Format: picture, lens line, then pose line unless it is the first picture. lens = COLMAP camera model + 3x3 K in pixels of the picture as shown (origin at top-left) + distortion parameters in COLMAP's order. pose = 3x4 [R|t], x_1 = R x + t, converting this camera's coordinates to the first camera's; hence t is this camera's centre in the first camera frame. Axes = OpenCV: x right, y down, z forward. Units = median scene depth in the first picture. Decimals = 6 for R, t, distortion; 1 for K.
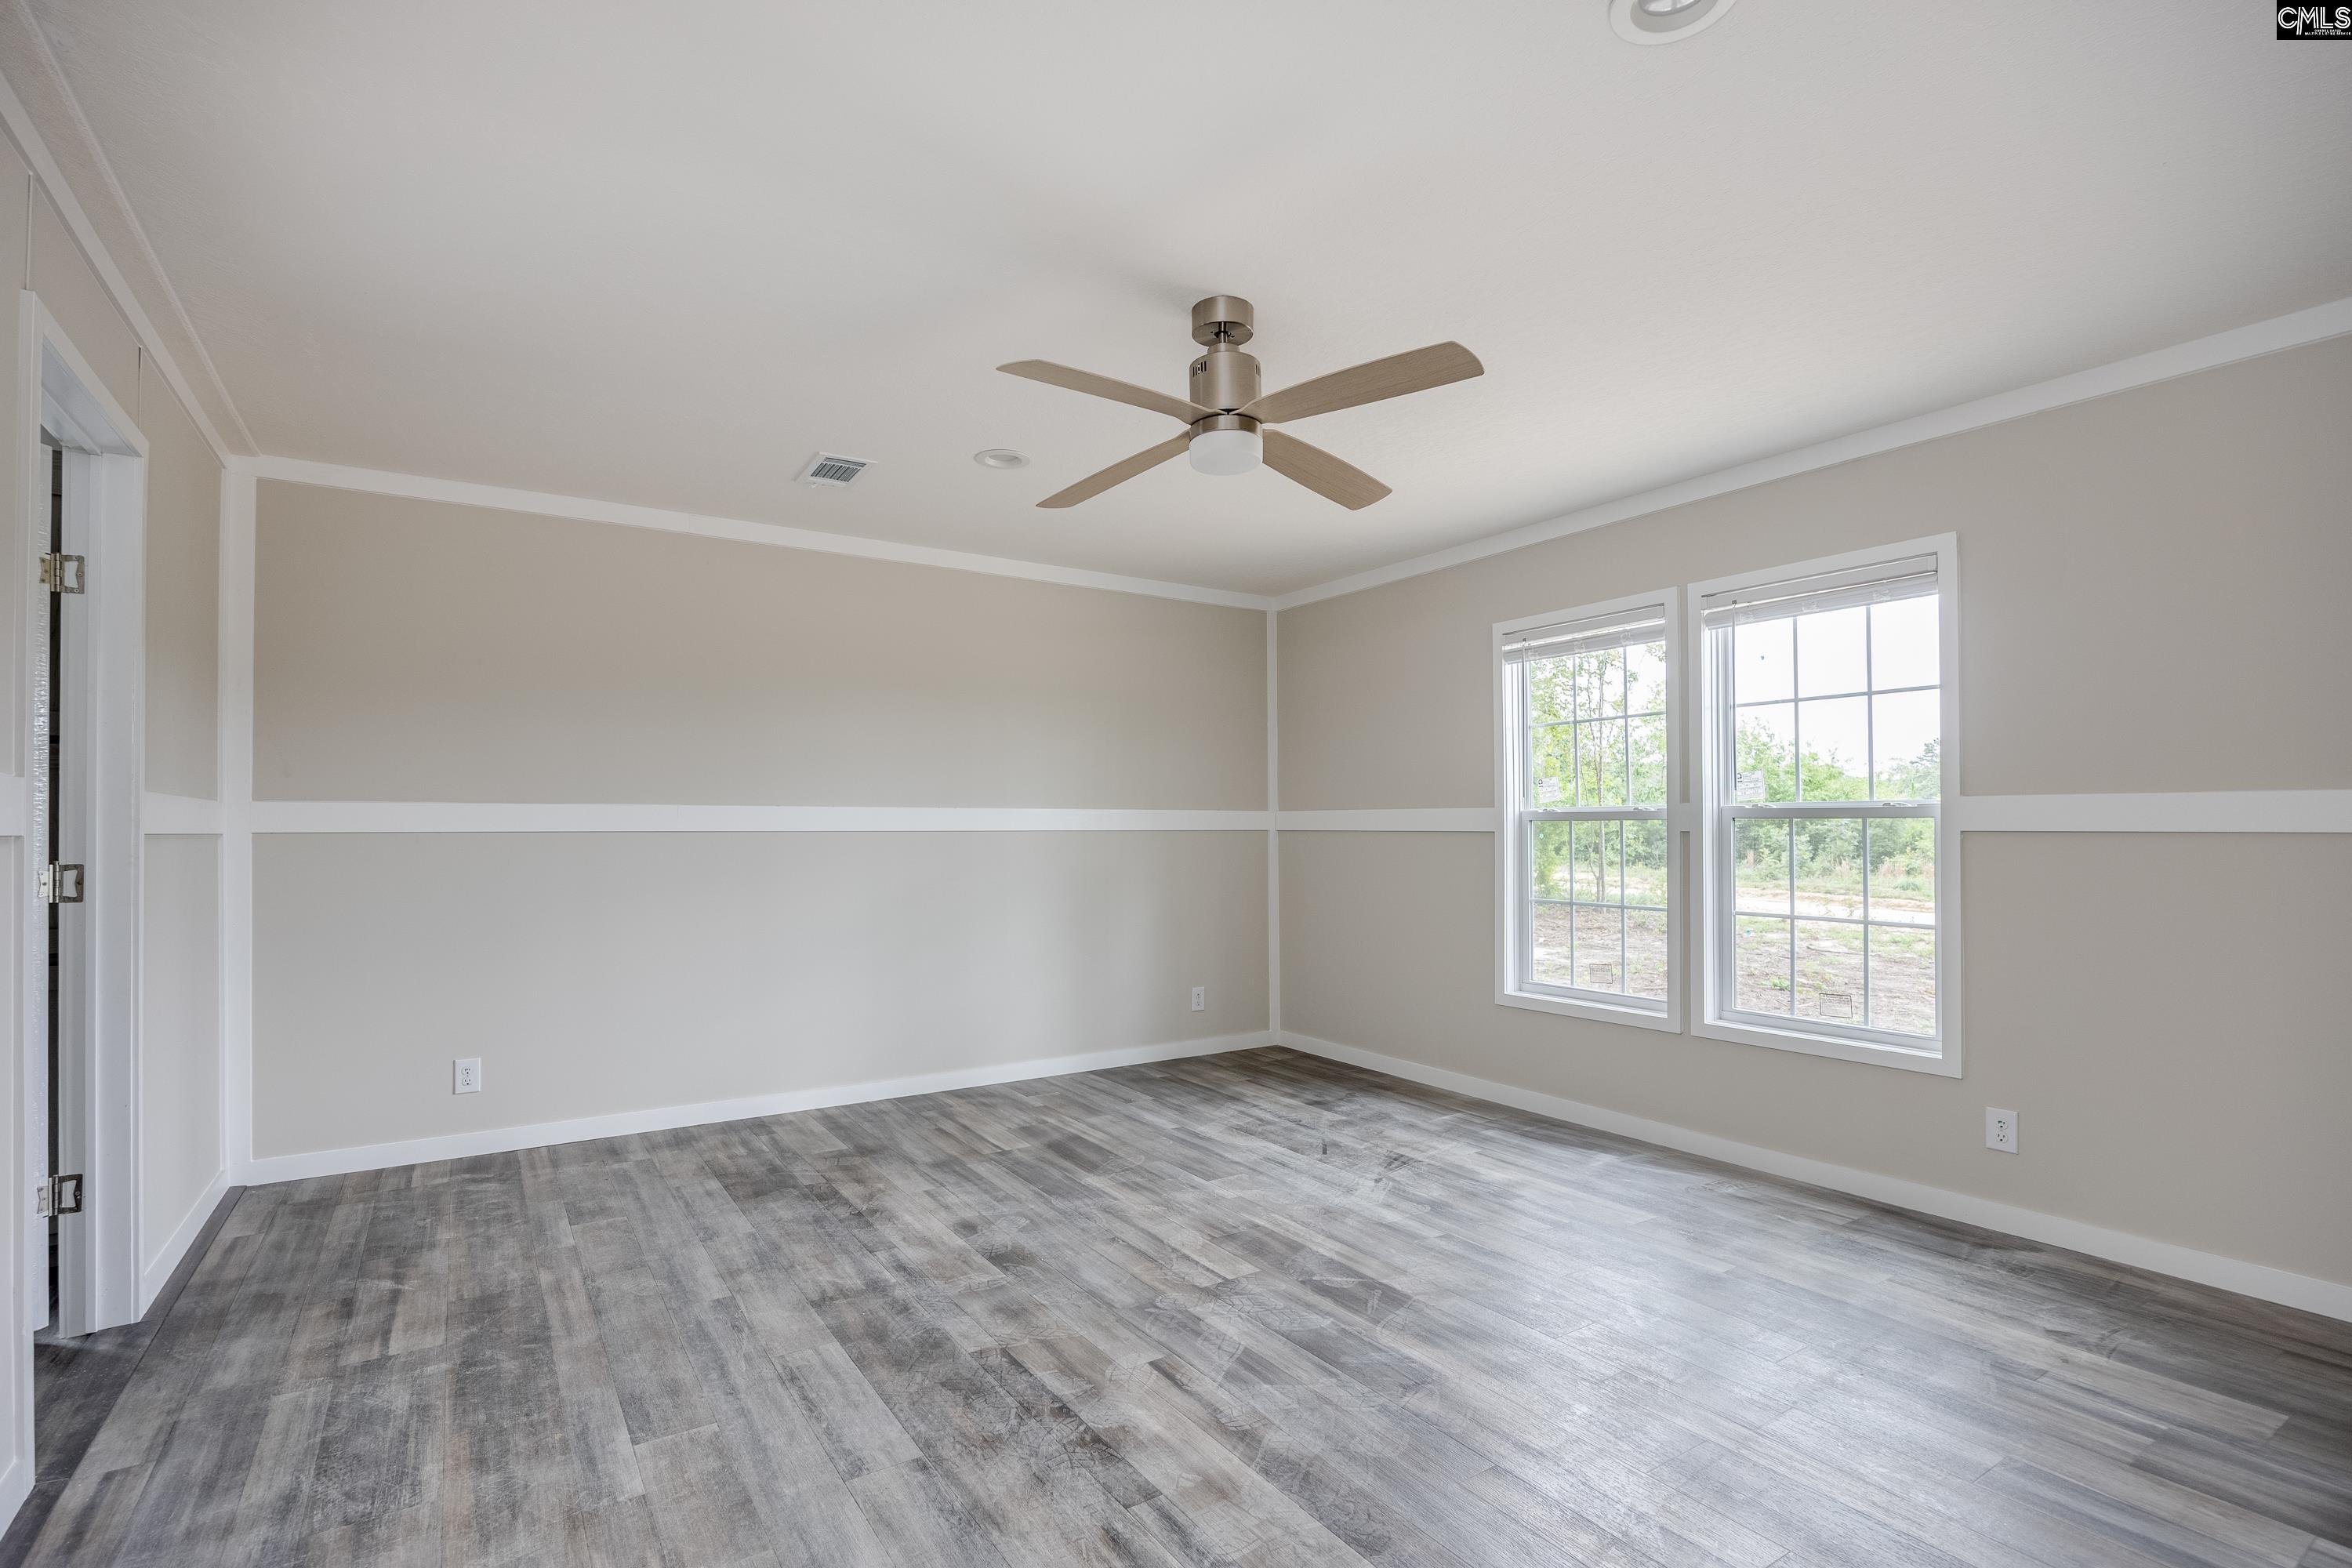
lens RADIAL K [[1108.2, 0, 1159.2], [0, 1108.2, 811.0], [0, 0, 1]] dist [-0.016933, 0.000219]
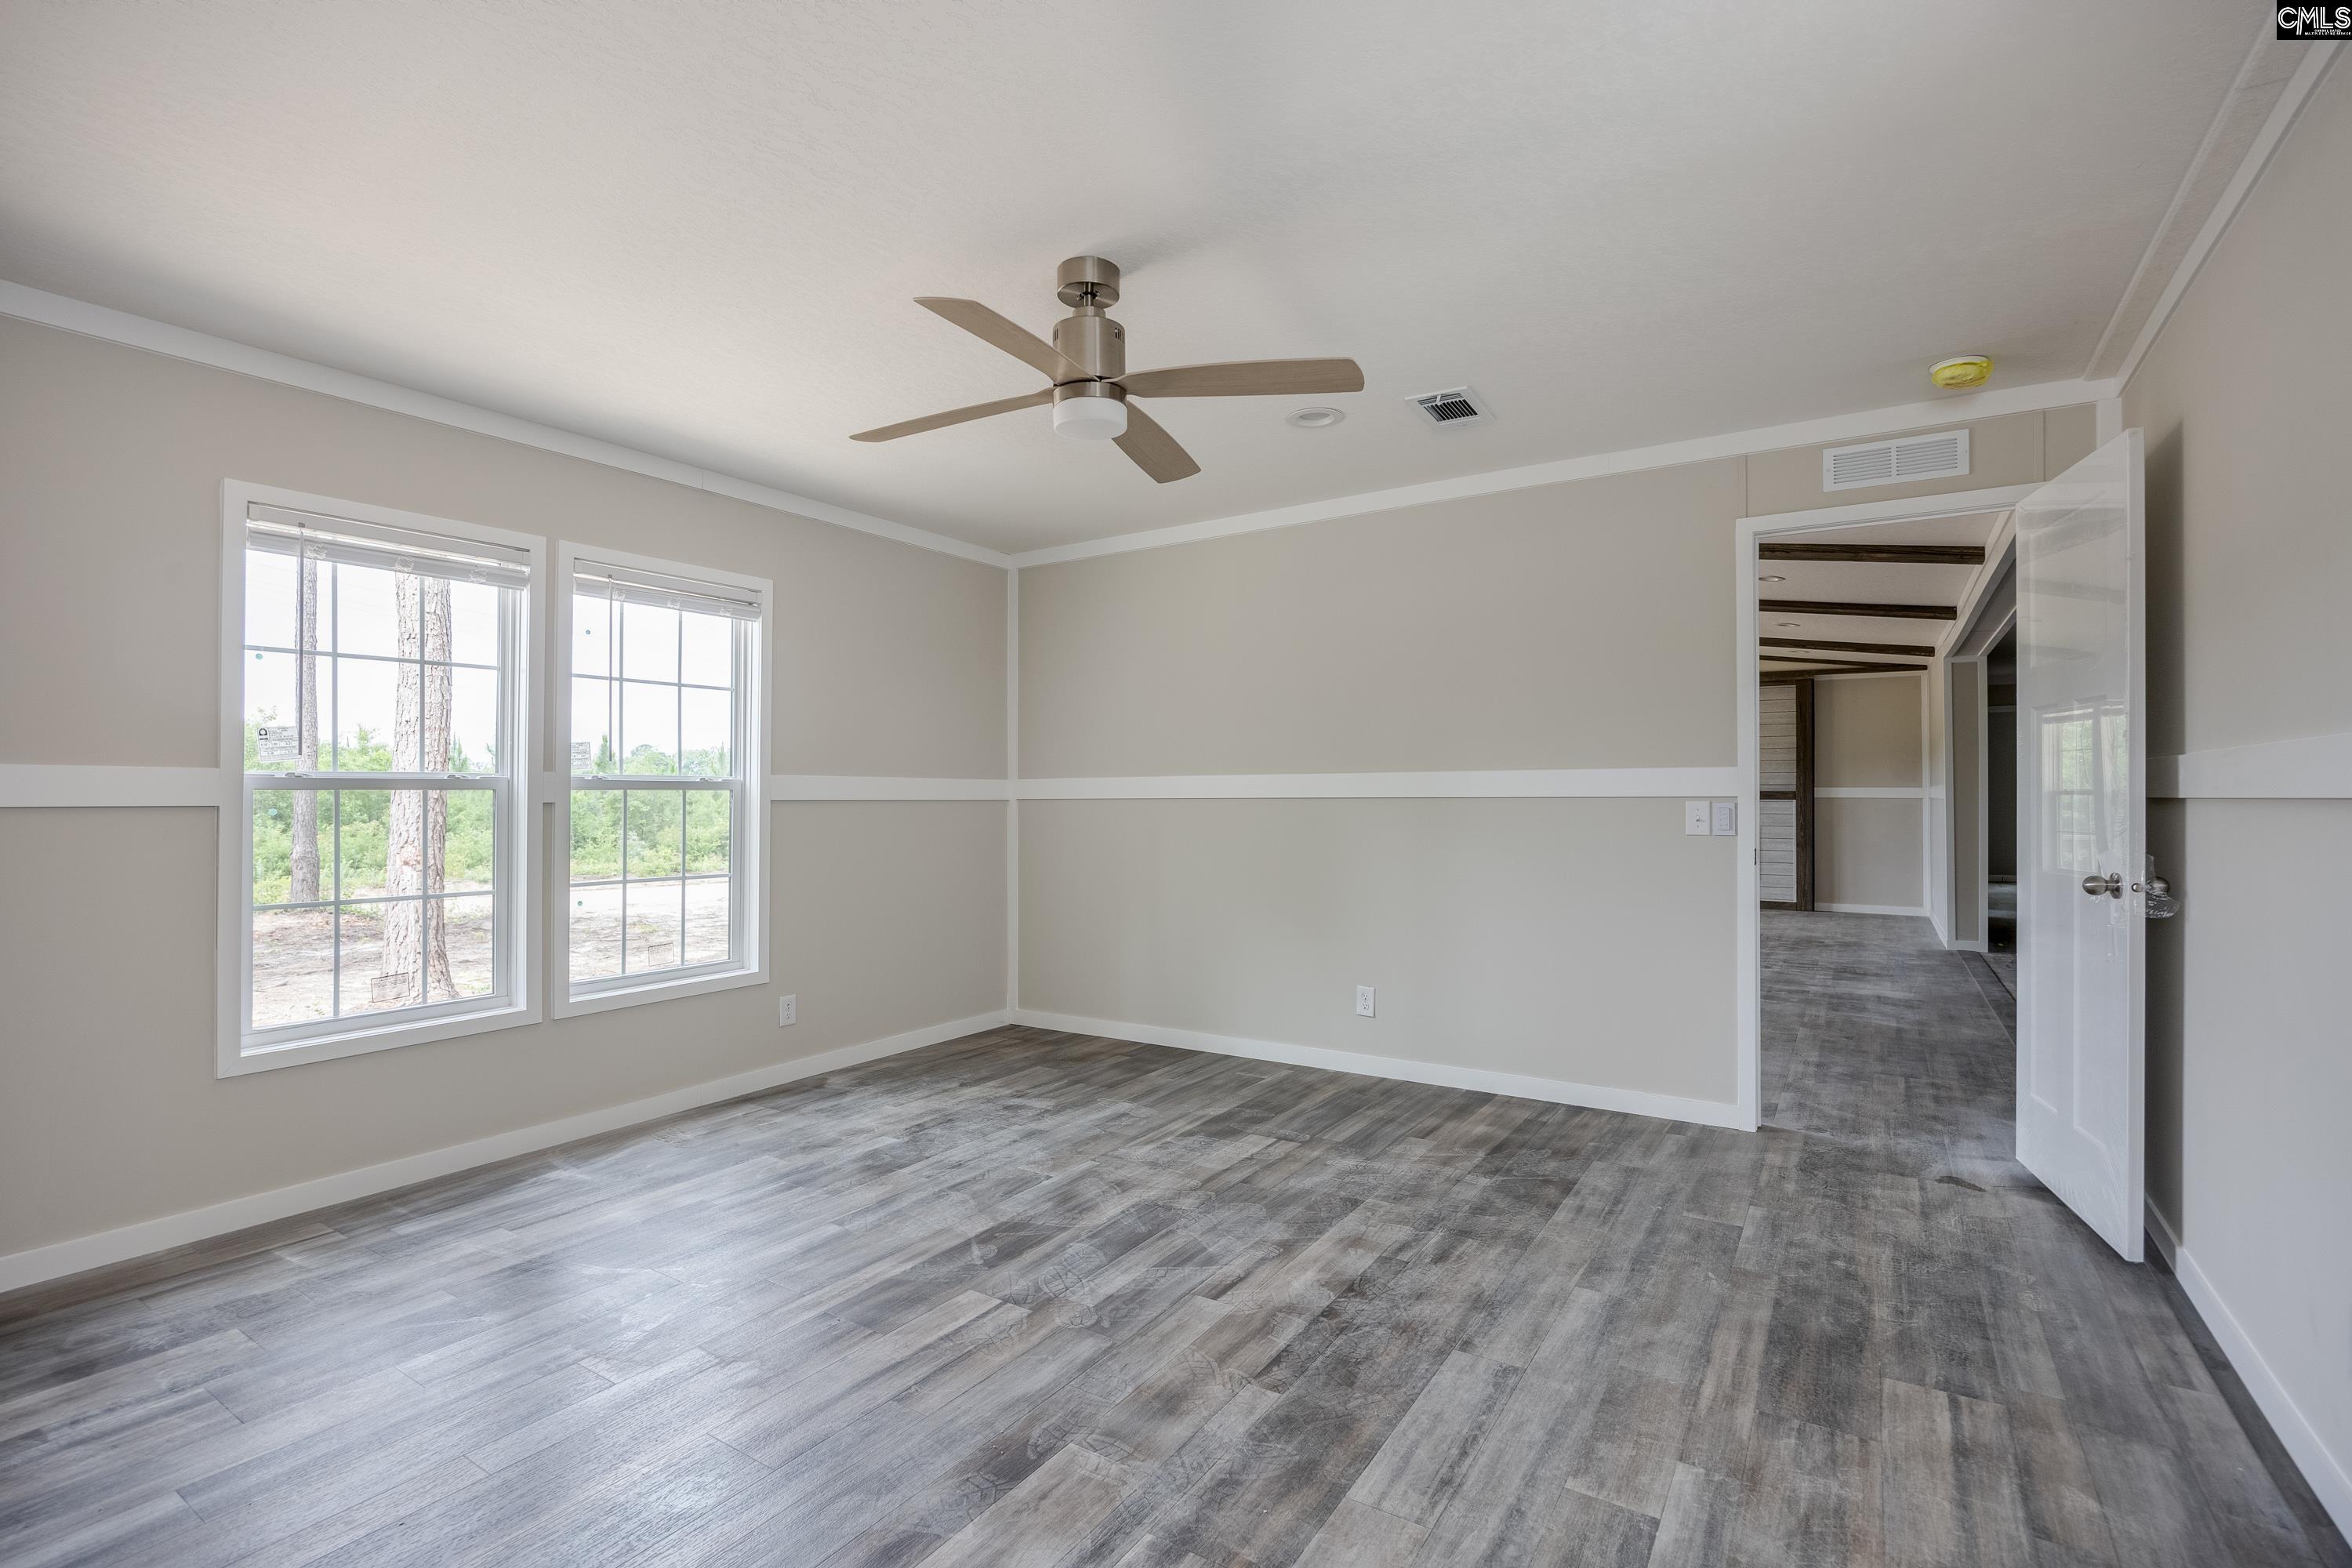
lens RADIAL K [[1072.9, 0, 1189.6], [0, 1072.9, 789.1], [0, 0, 1]] dist [-0.010659, 0.000881]
pose [[-0.425954, 0.009964, 0.904690, -0.819227], [-0.009983, 0.999827, -0.015712, 0.022016], [-0.904690, -0.015724, -0.425781, 1.285687]]
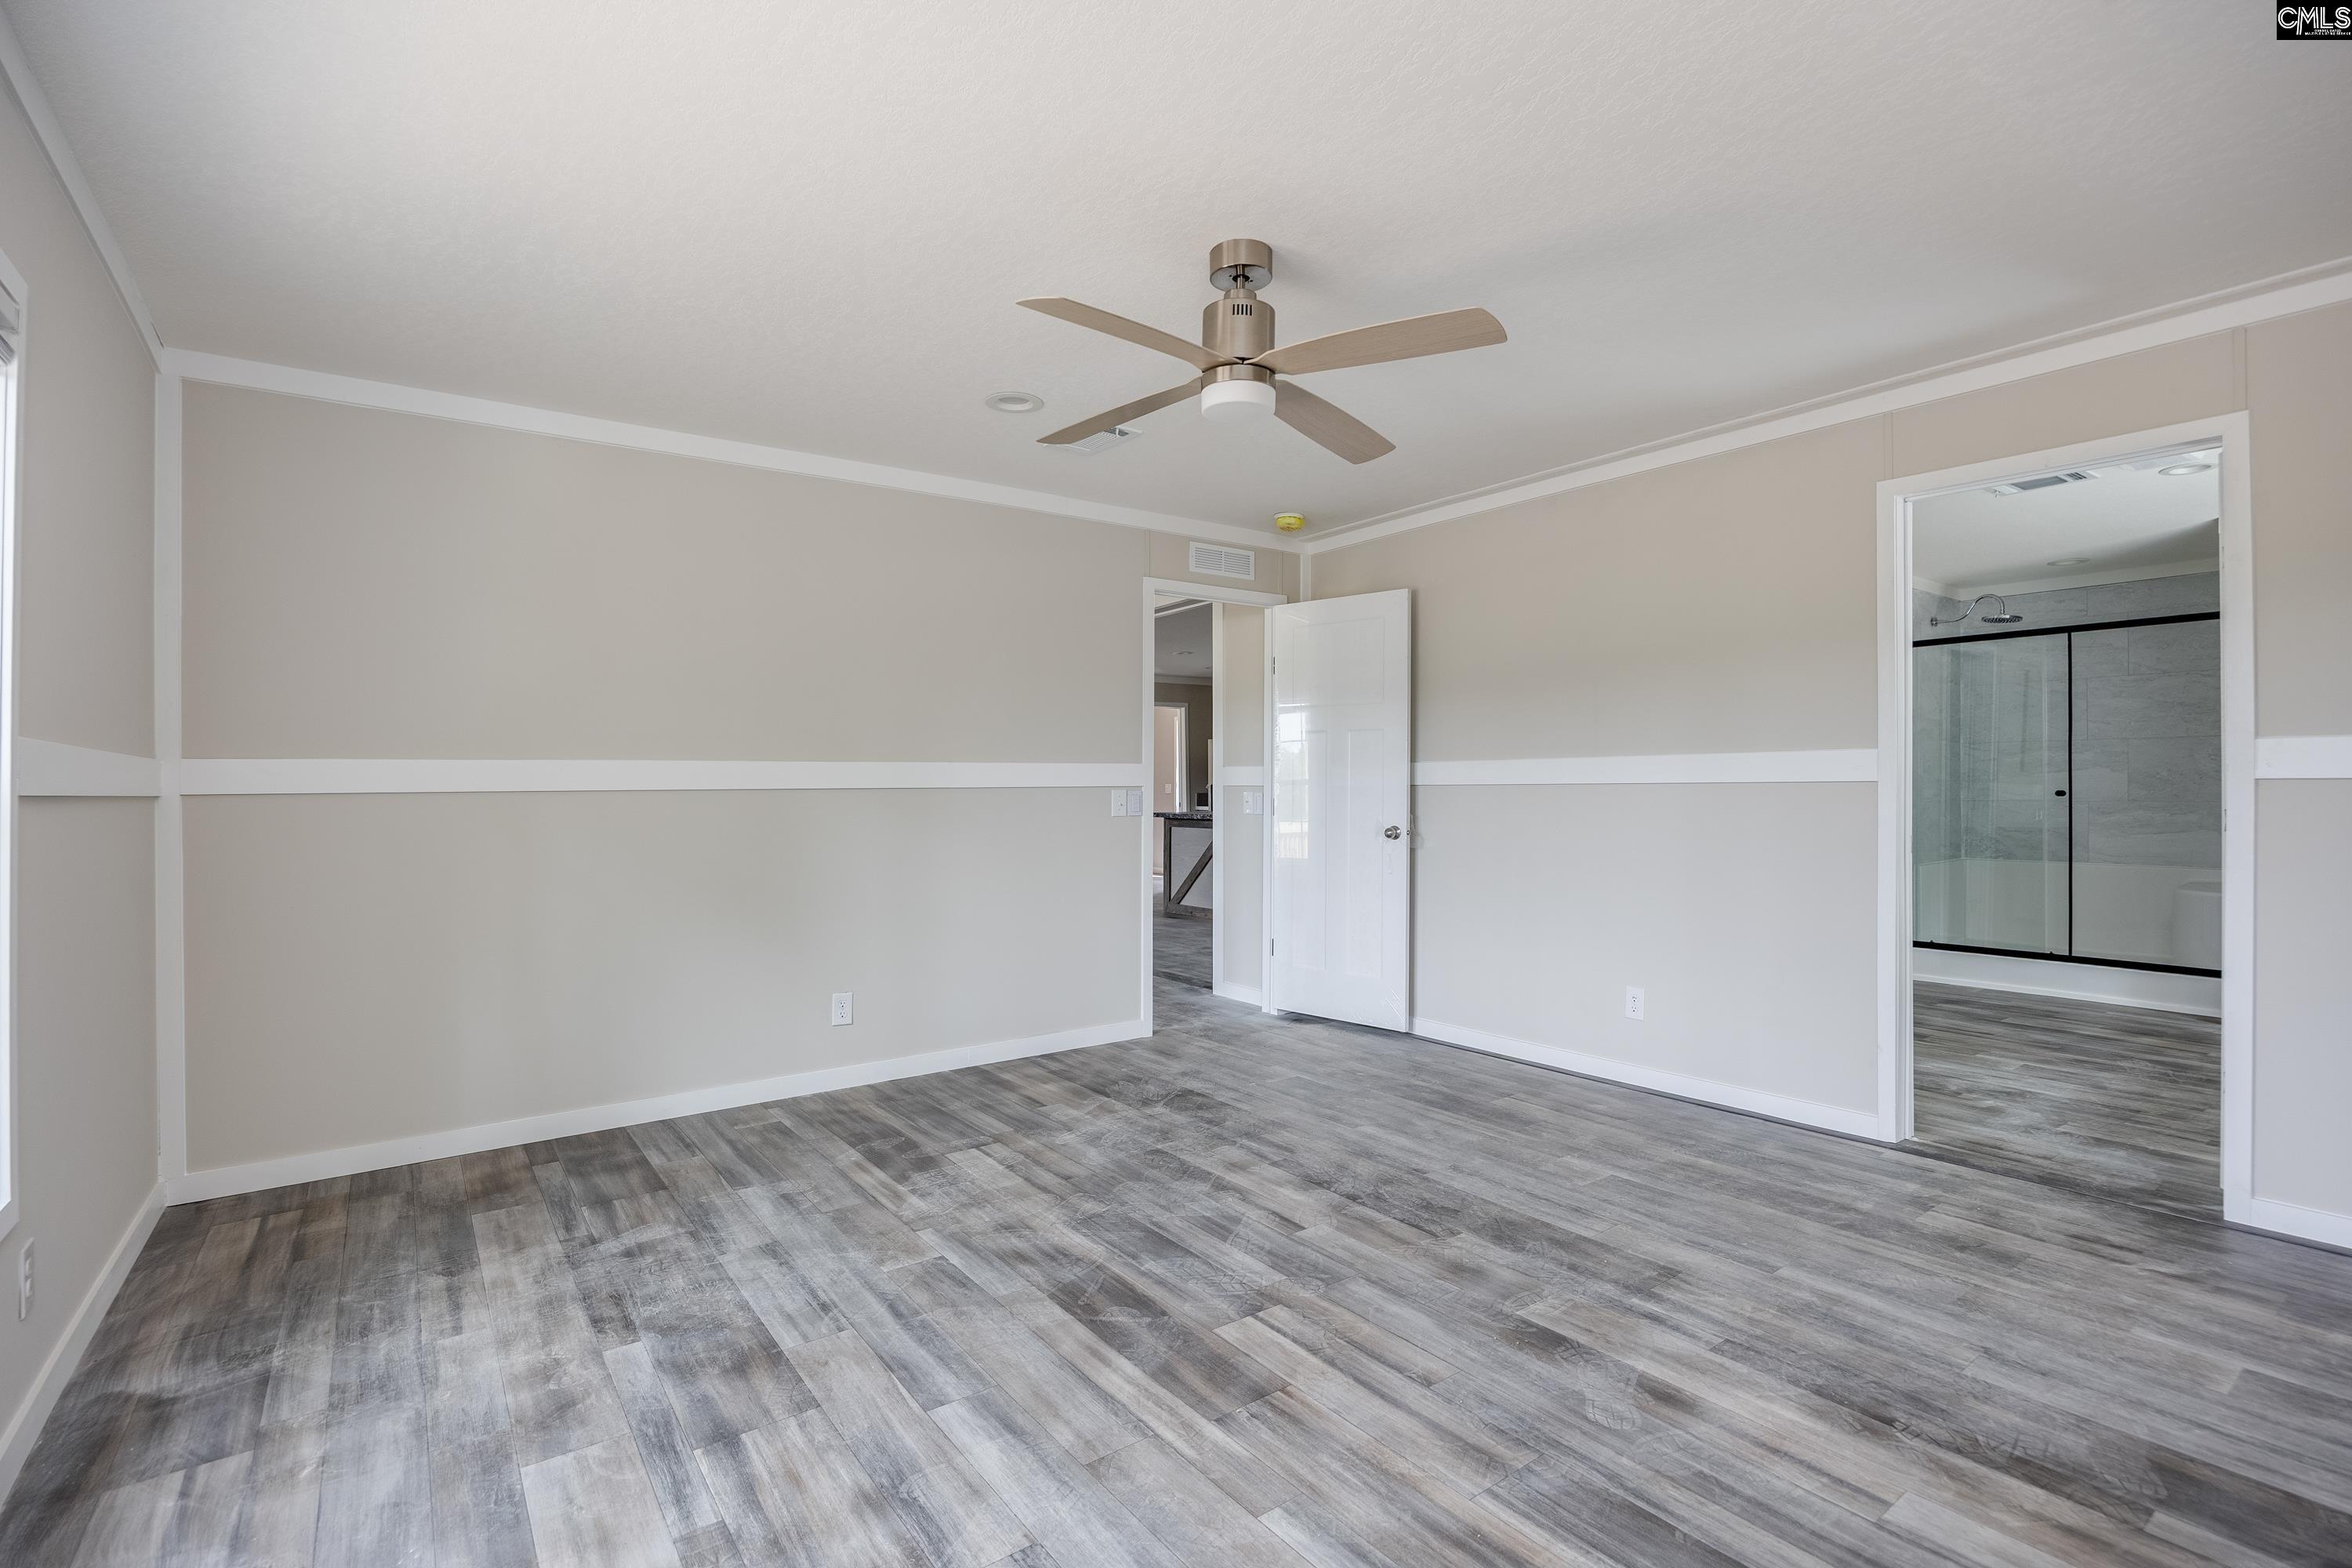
lens RADIAL K [[1072.9, 0, 1189.6], [0, 1072.9, 789.1], [0, 0, 1]] dist [-0.010659, 0.000881]
pose [[-0.997273, 0.010312, -0.073074, 0.171098], [0.011301, 0.999850, -0.013133, 0.032953], [0.072928, -0.013923, -0.997240, 1.885868]]
